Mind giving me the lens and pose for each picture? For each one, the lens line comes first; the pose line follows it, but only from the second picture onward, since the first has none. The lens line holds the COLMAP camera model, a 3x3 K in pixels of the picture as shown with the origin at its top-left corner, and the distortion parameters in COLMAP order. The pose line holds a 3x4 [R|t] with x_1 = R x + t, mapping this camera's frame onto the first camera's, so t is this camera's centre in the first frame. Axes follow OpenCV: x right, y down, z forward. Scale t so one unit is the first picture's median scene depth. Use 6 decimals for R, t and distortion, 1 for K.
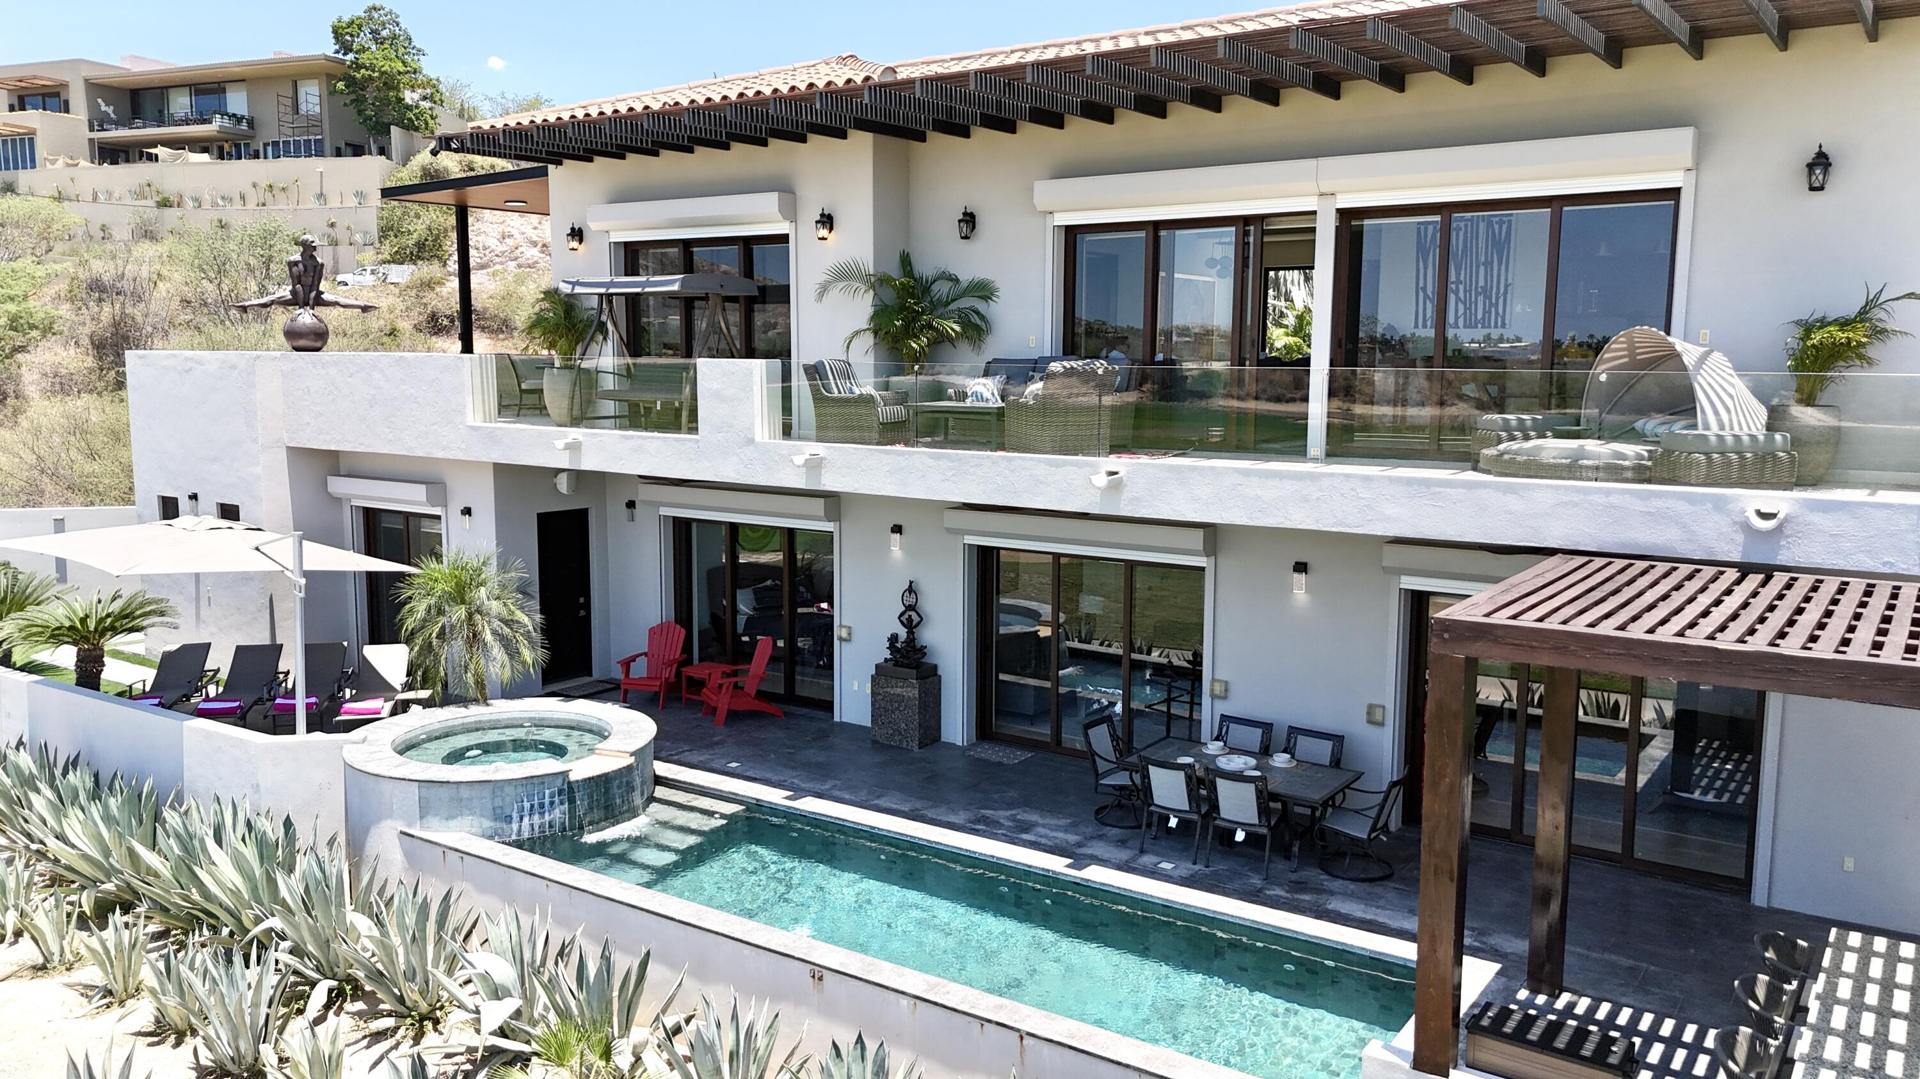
lens RADIAL K [[1416.1, 0, 952.4], [0, 1416.1, 547.1], [0, 0, 1]] dist [0.032621, -0.002660]
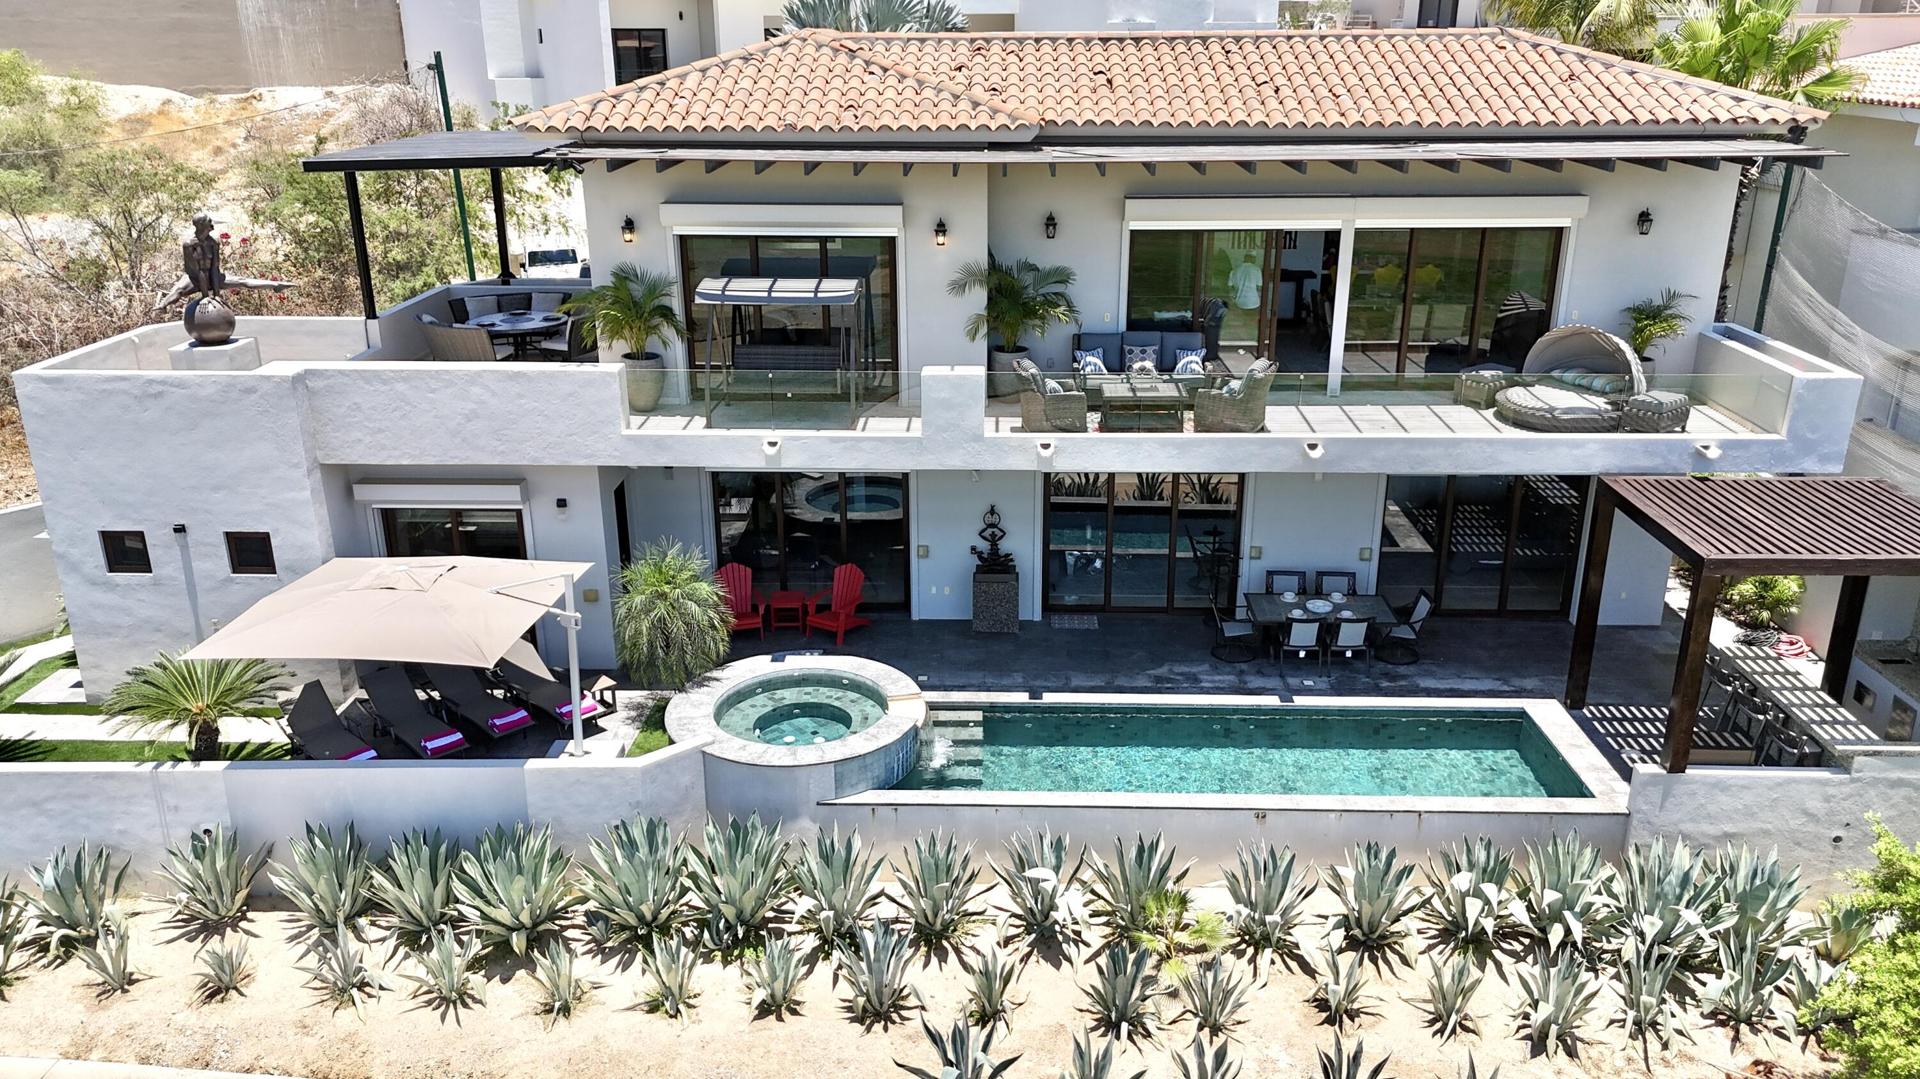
lens RADIAL K [[1416.1, 0, 952.4], [0, 1416.1, 547.1], [0, 0, 1]] dist [0.032621, -0.002660]
pose [[0.837402, -0.196217, 0.510154, -0.751477], [0.085120, 0.968771, 0.232889, -0.250244], [-0.539919, -0.151598, 0.827953, -0.033288]]
